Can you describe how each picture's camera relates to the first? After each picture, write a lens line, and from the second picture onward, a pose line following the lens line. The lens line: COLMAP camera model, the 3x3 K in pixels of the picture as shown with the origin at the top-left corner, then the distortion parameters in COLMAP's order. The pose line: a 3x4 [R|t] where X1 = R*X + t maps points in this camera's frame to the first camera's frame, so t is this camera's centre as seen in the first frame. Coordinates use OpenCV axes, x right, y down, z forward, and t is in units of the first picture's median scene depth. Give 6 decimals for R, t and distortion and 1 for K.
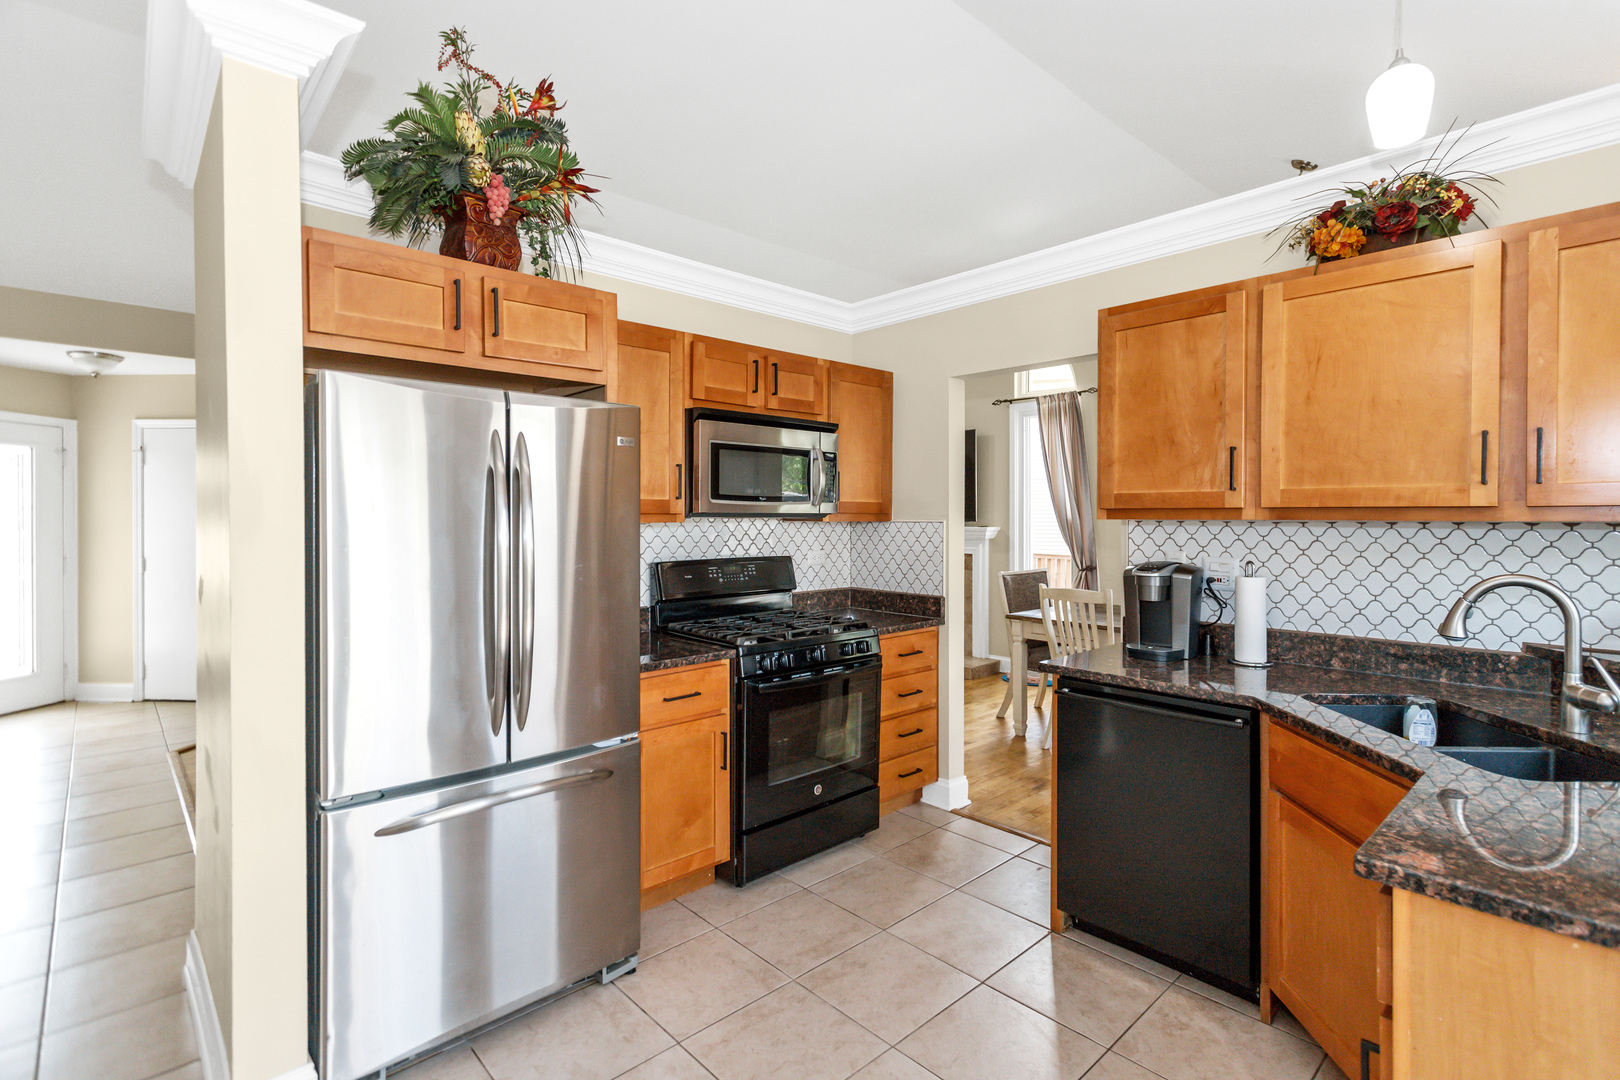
lens RADIAL K [[760.8, 0, 843.8], [0, 760.8, 523.2], [0, 0, 1]] dist [0.000872, 0.000632]
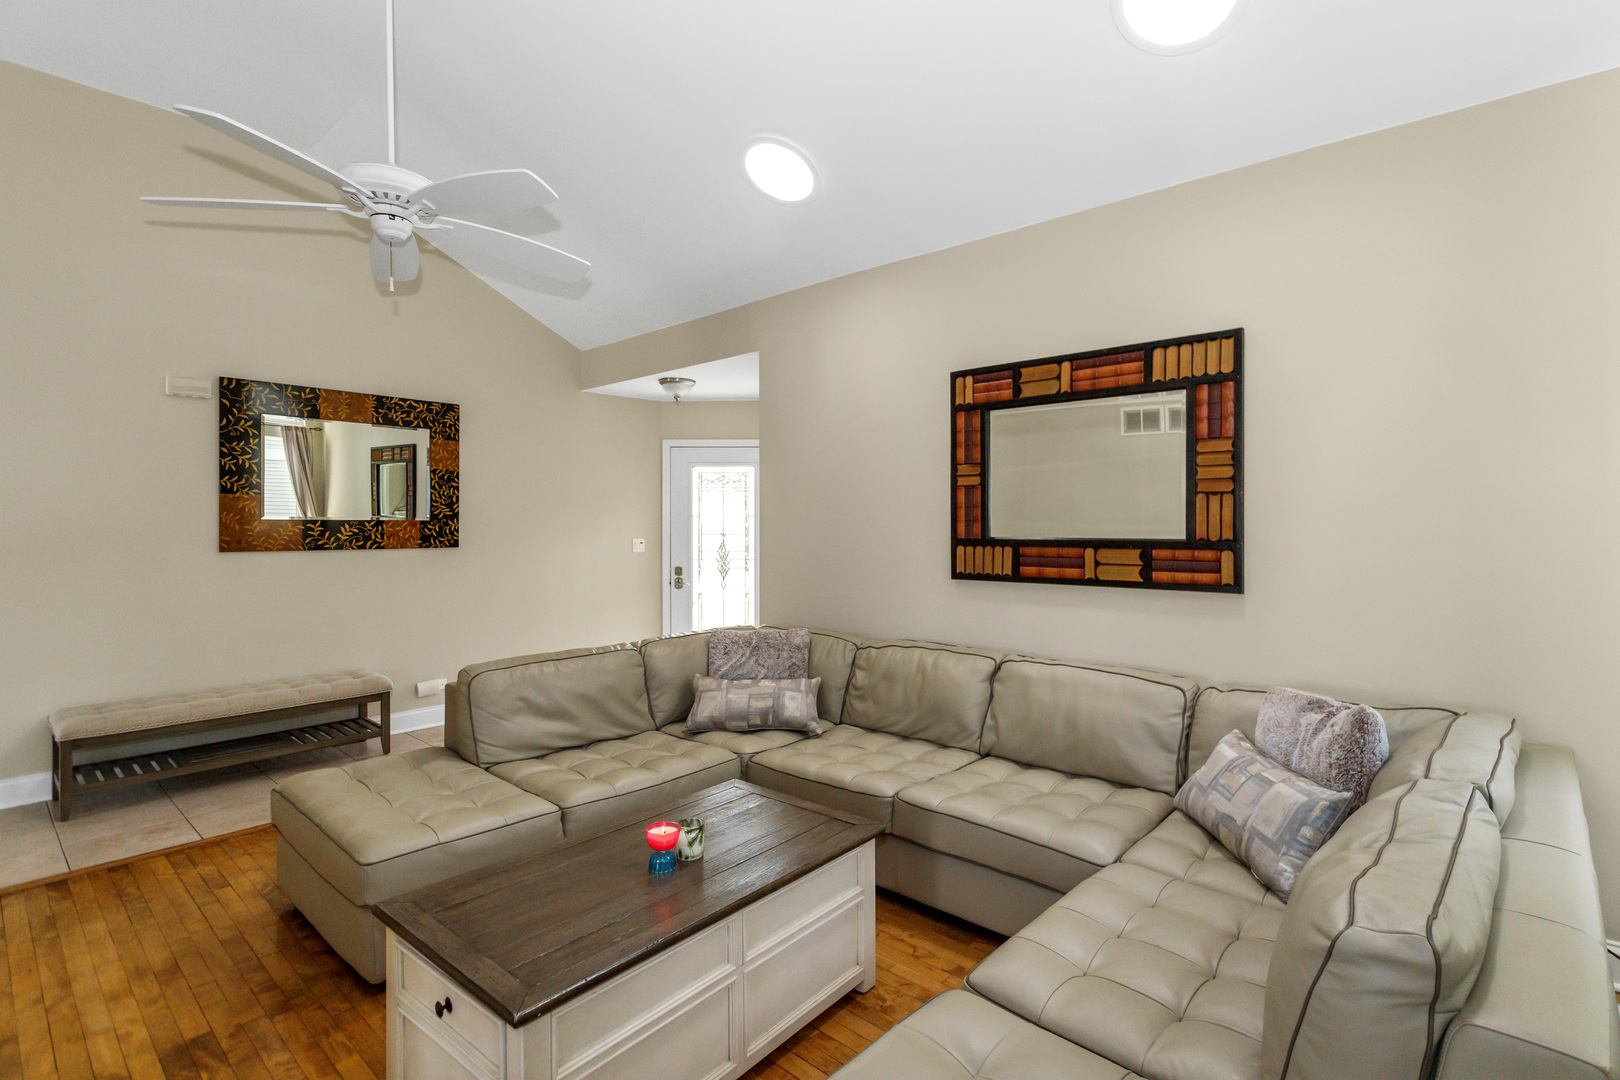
lens RADIAL K [[779.8, 0, 847.9], [0, 779.8, 530.9], [0, 0, 1]] dist [-0.000372, -0.000033]
pose [[0.084402, 0.006489, -0.996411, 0.276342], [-0.010731, 0.999927, 0.005603, -0.009551], [0.996374, 0.010220, 0.084465, 1.775432]]
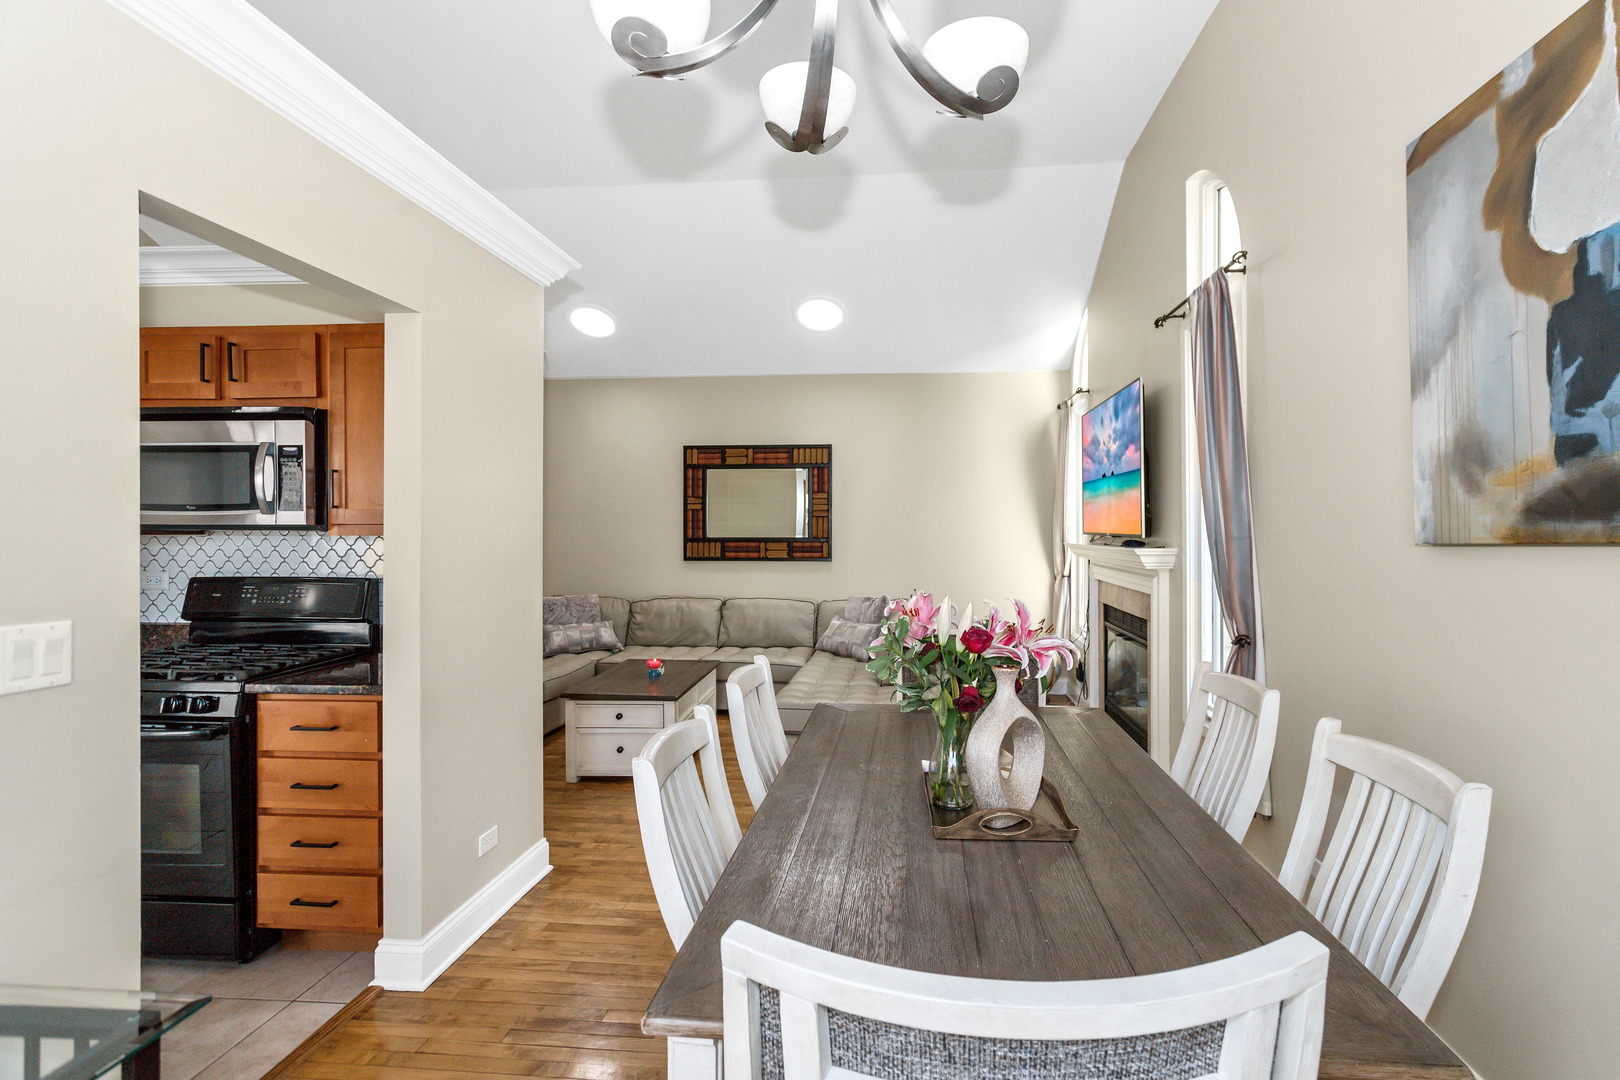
lens RADIAL K [[779.8, 0, 847.9], [0, 779.8, 530.9], [0, 0, 1]] dist [-0.000372, -0.000033]
pose [[0.654499, 0.002636, -0.756058, 1.012959], [-0.008434, 0.999957, -0.003814, -0.008833], [0.756016, 0.008873, 0.654494, 0.976868]]
